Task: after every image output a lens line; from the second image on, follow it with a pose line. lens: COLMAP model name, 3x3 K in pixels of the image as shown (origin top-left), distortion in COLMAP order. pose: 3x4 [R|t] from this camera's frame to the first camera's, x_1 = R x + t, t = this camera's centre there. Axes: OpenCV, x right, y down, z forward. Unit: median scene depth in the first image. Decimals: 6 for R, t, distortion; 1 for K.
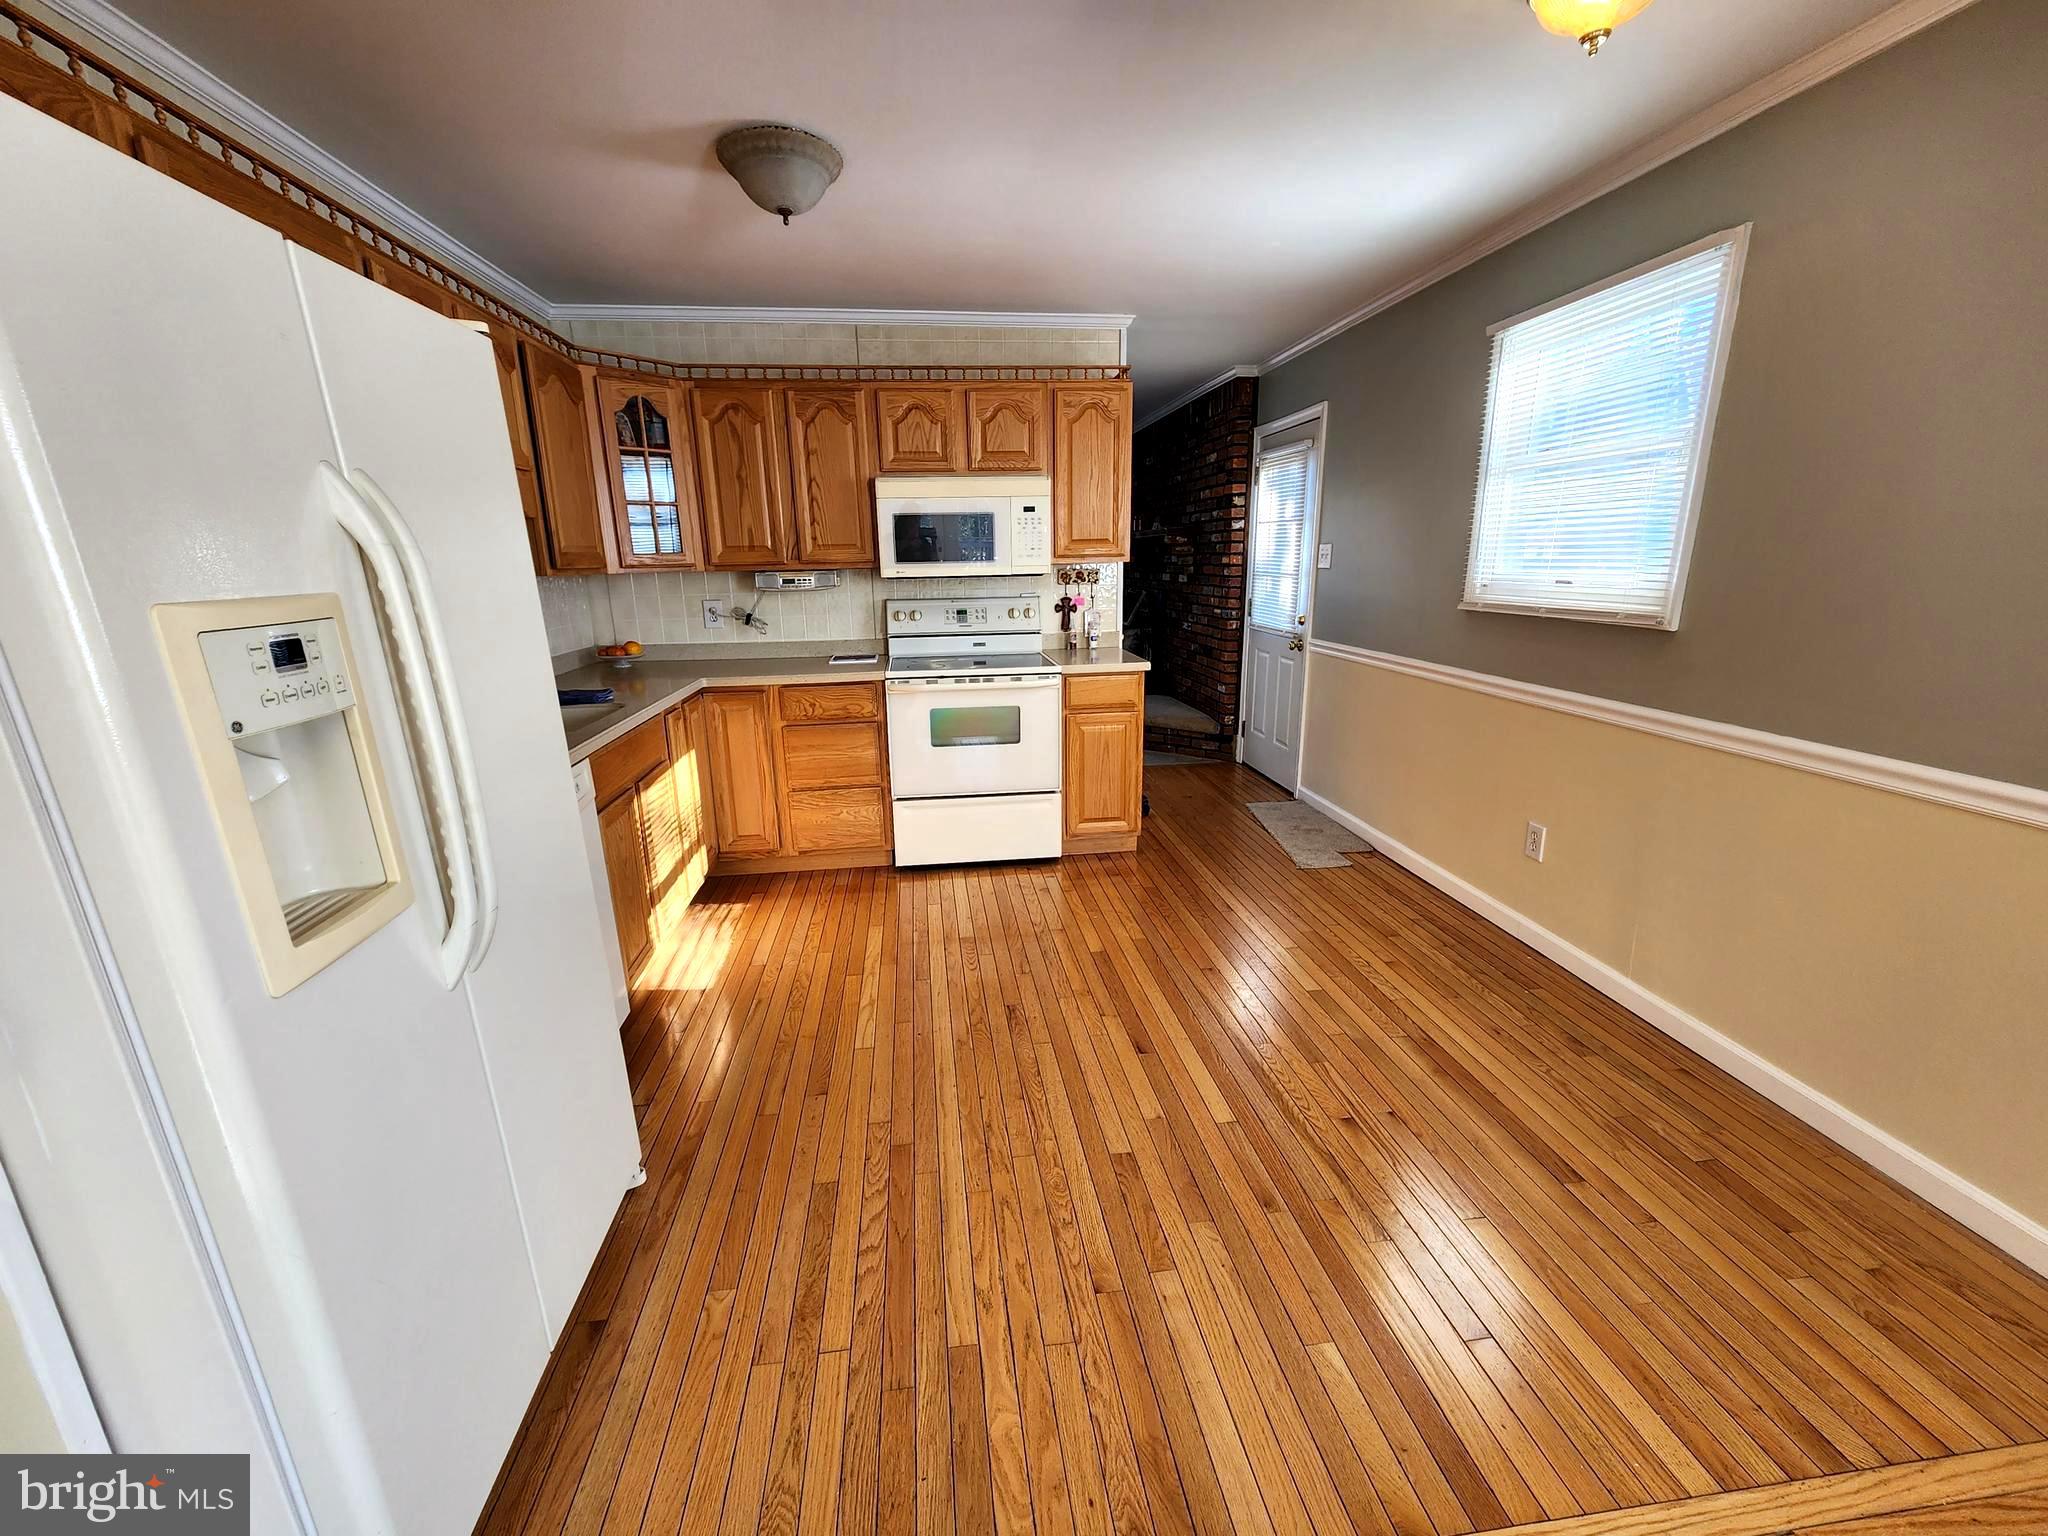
lens RADIAL K [[831.2, 0, 1013.9], [0, 831.2, 787.6], [0, 0, 1]] dist [-0.001793, 0.000113]
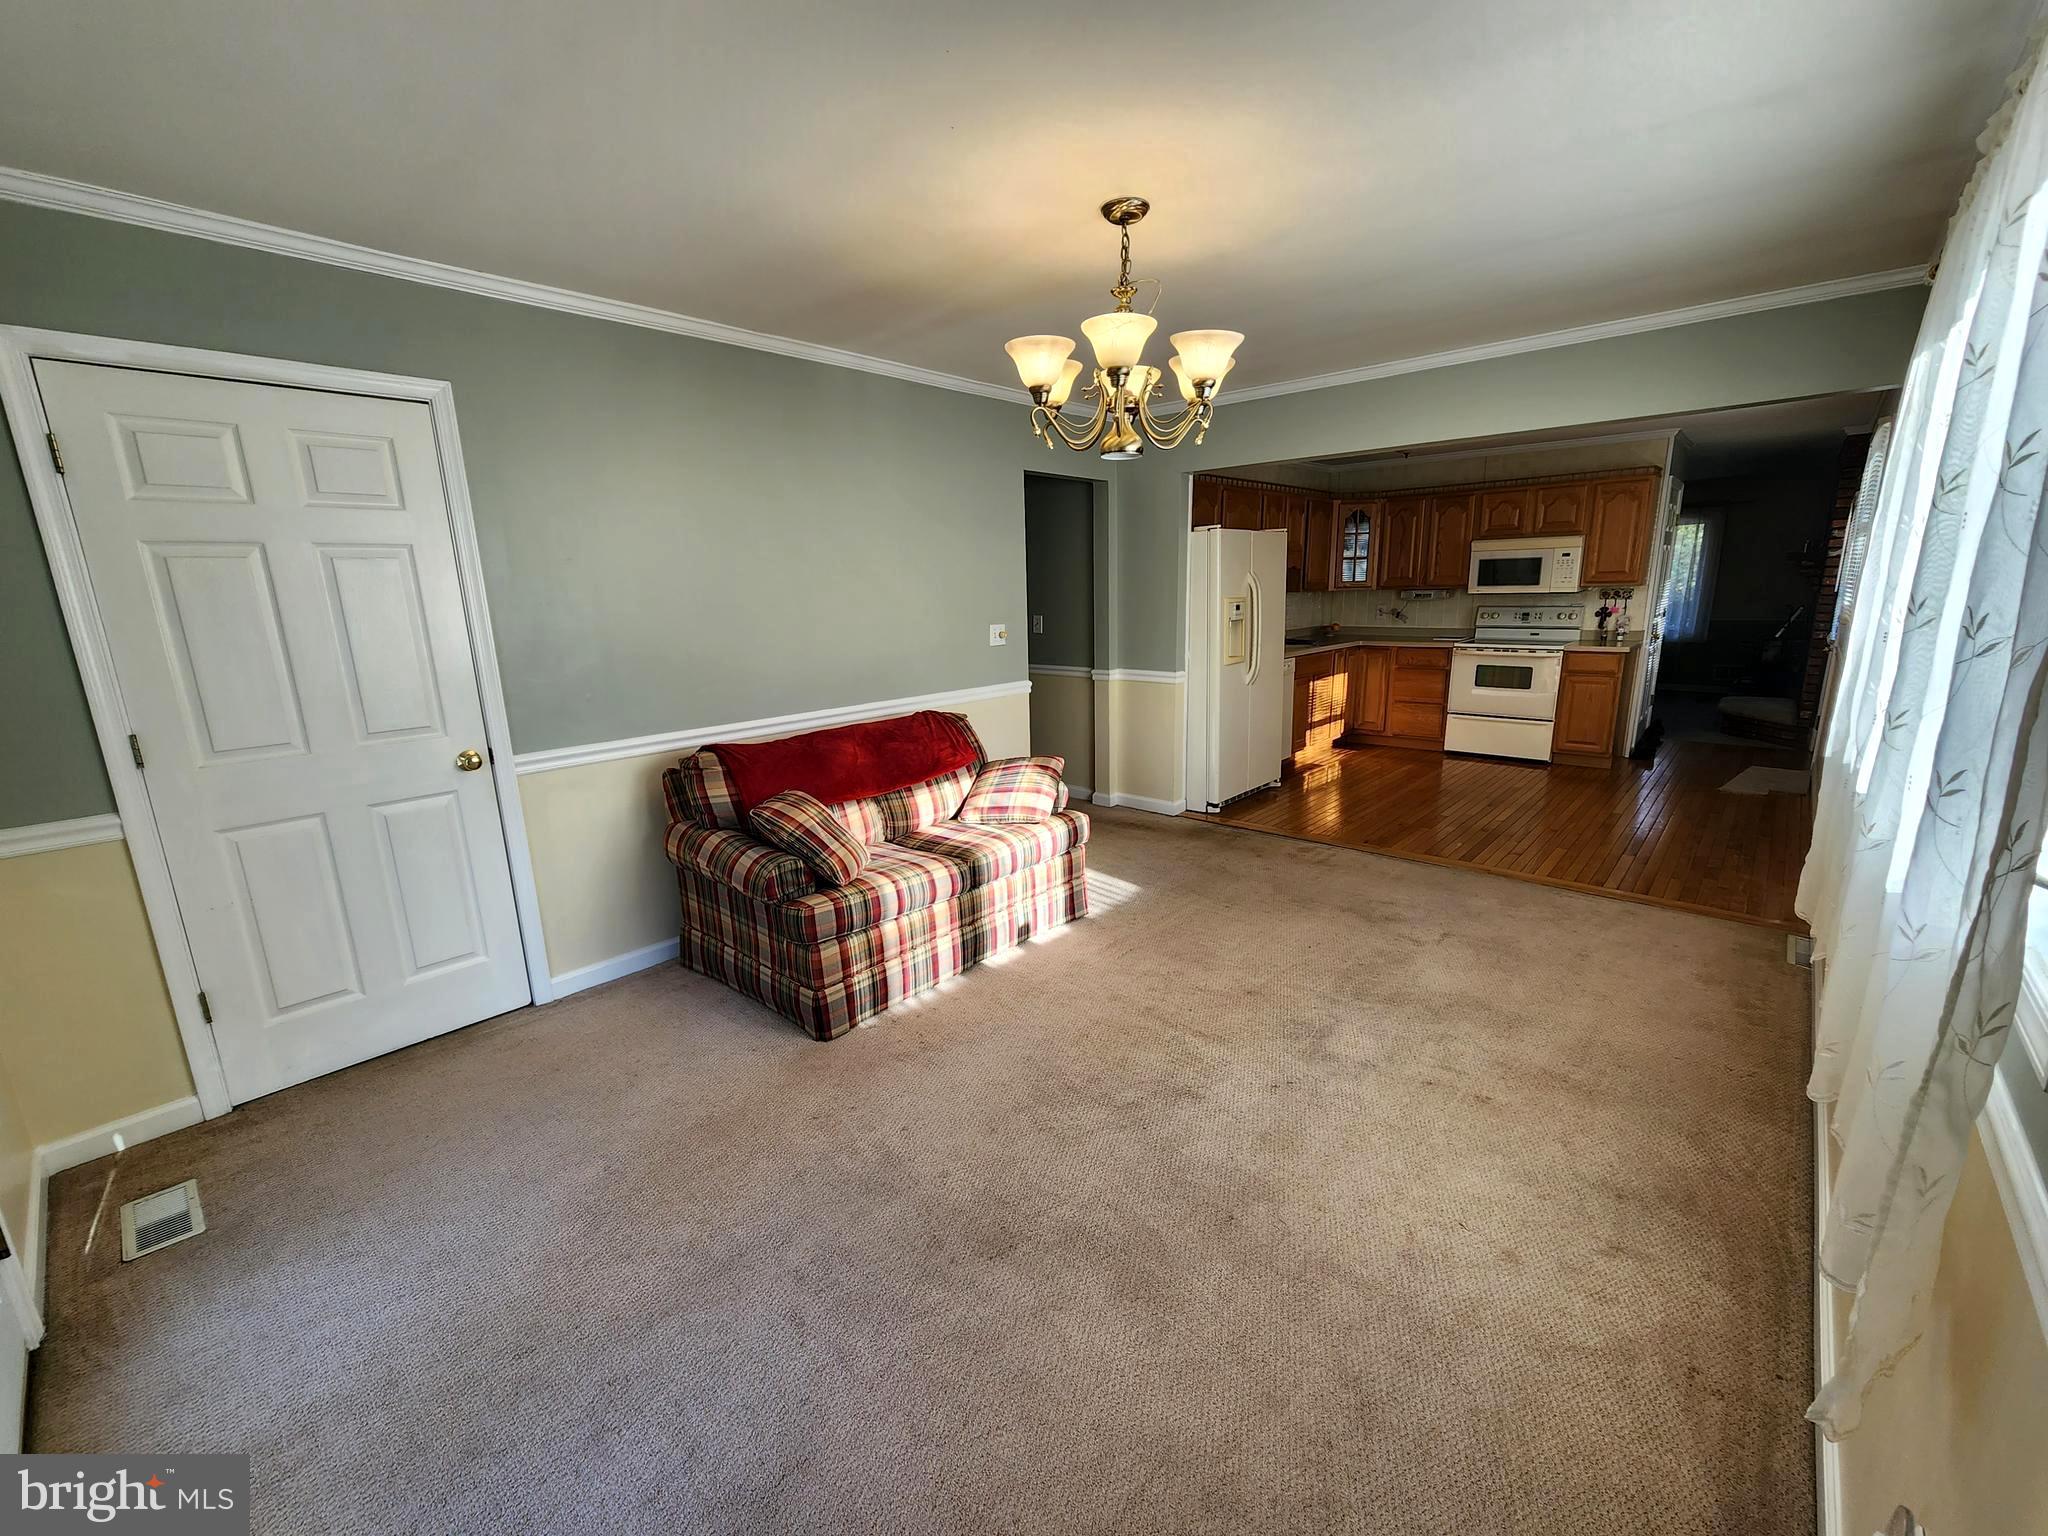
lens RADIAL K [[831.2, 0, 1017.0], [0, 831.2, 775.9], [0, 0, 1]] dist [-0.001793, 0.000113]
pose [[0.650322, 0.171638, -0.740014, 0.627129], [-0.190877, 0.979808, 0.059513, 0.226484], [0.735287, 0.102550, 0.669953, -0.935742]]
